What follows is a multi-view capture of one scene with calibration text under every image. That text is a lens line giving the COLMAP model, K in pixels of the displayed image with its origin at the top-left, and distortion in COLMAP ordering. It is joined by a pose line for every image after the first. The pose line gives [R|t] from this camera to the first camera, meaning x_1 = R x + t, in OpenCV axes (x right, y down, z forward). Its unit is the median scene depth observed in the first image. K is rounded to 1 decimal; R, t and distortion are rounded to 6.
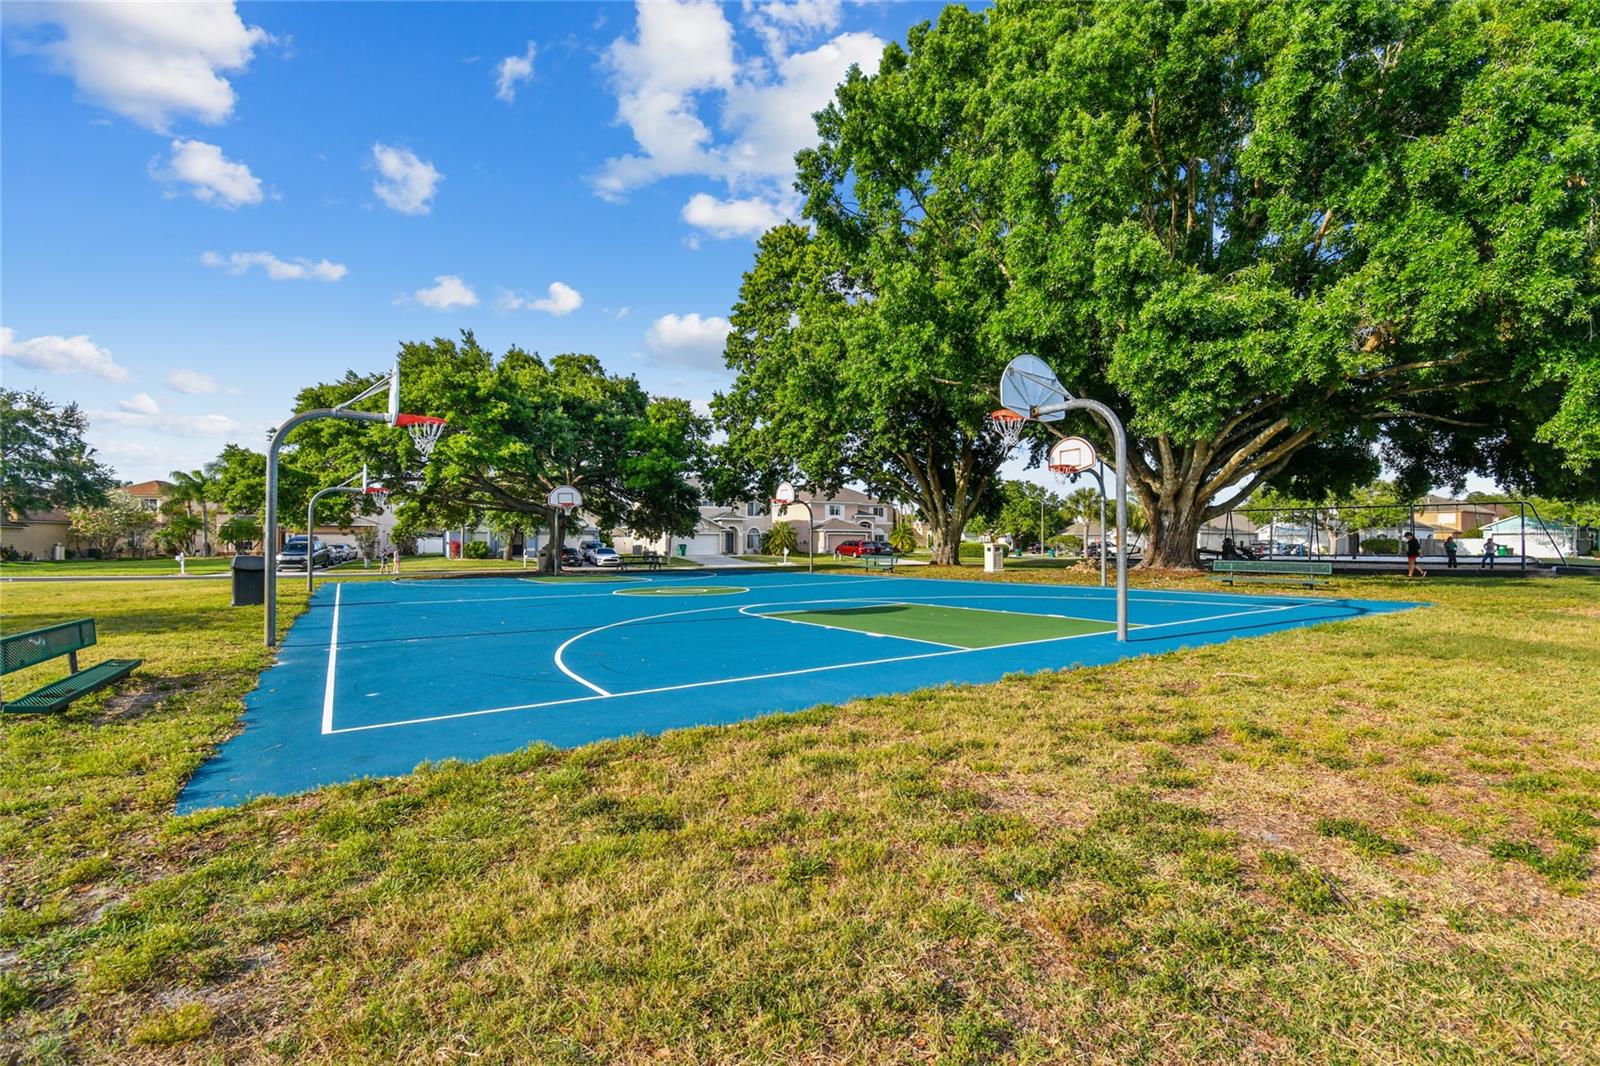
lens RADIAL K [[681.9, 0, 800.0], [0, 681.9, 533.0], [0, 0, 1]] dist [-0.012120, 0.000346]
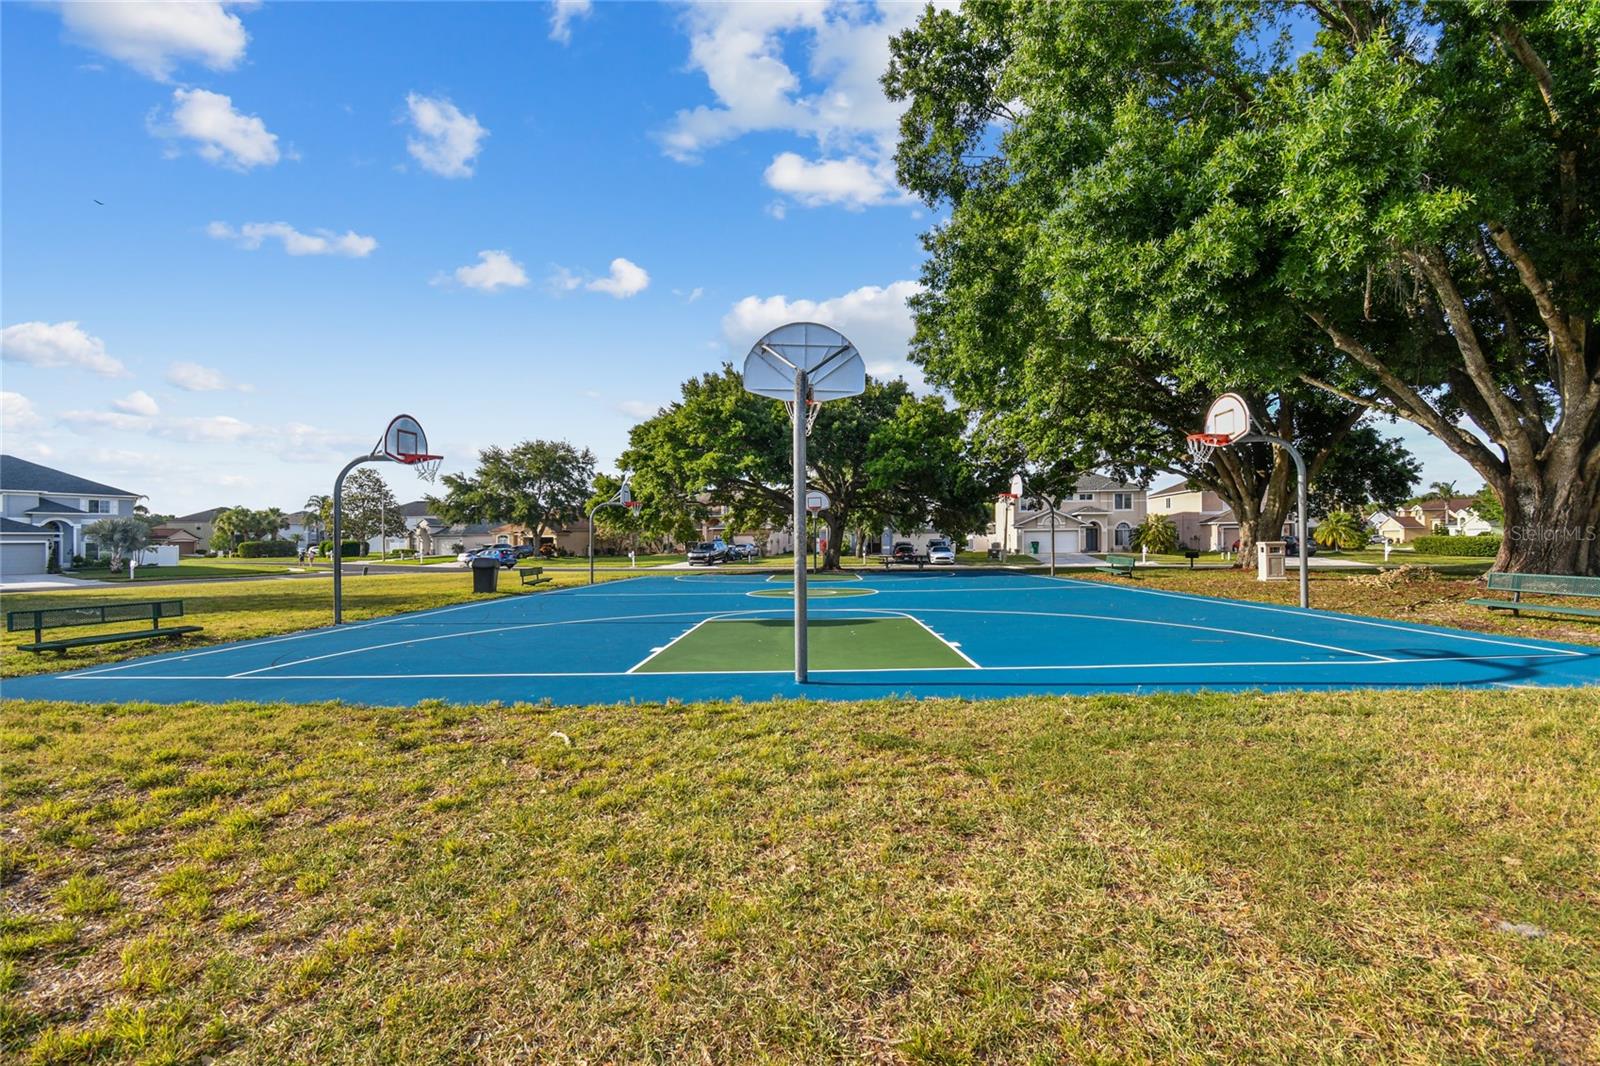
lens RADIAL K [[681.9, 0, 800.0], [0, 681.9, 533.0], [0, 0, 1]] dist [-0.012120, 0.000346]
pose [[0.825656, -0.014243, -0.563995, 0.118640], [0.017338, 0.999850, 0.000132, -0.001476], [0.563908, -0.009887, 0.825778, 0.046796]]
